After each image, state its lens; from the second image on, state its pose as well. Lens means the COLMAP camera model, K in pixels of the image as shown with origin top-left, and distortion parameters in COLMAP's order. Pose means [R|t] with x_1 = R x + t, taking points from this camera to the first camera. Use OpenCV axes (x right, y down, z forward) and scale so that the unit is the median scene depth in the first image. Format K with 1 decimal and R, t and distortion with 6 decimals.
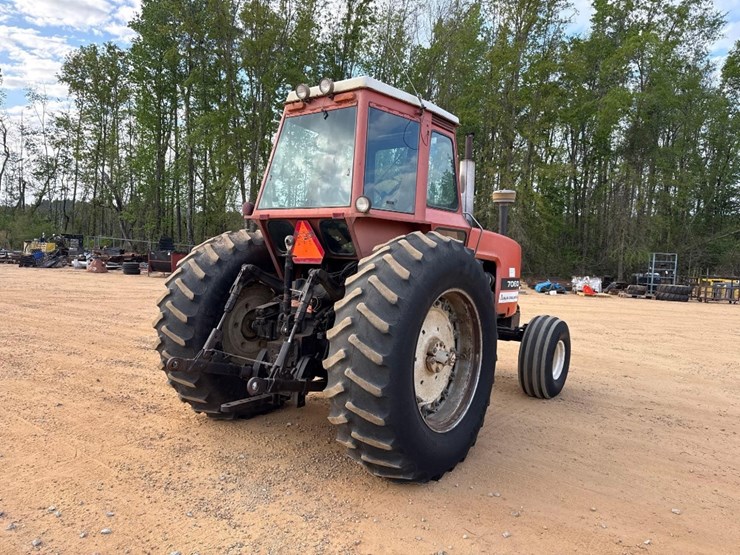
lens RADIAL K [[519.1, 0, 372.0], [0, 519.1, 267.3], [0, 0, 1]] dist [0.101670, -0.156077]
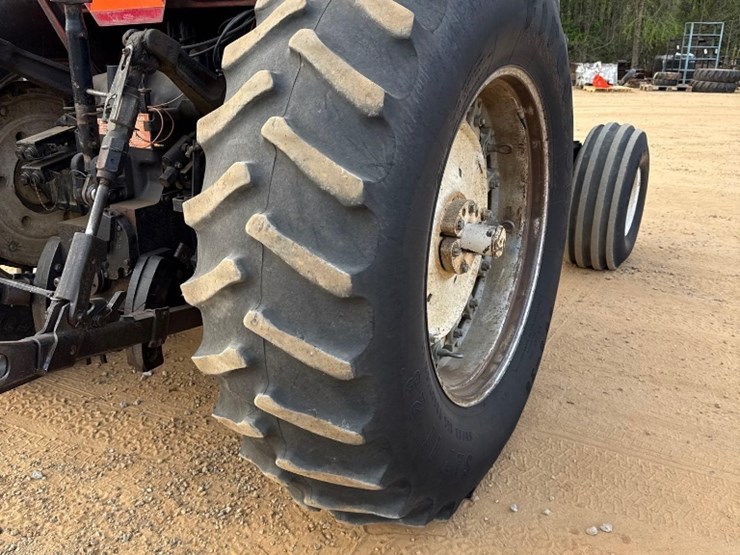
lens RADIAL K [[678.6, 0, 364.8], [0, 678.6, 267.3], [0, 0, 1]] dist [0.186987, -0.417725]
pose [[0.992491, -0.074069, 0.097345, -0.010885], [0.044004, 0.958742, 0.280852, 0.032975], [-0.114131, -0.274460, 0.954801, 0.453968]]
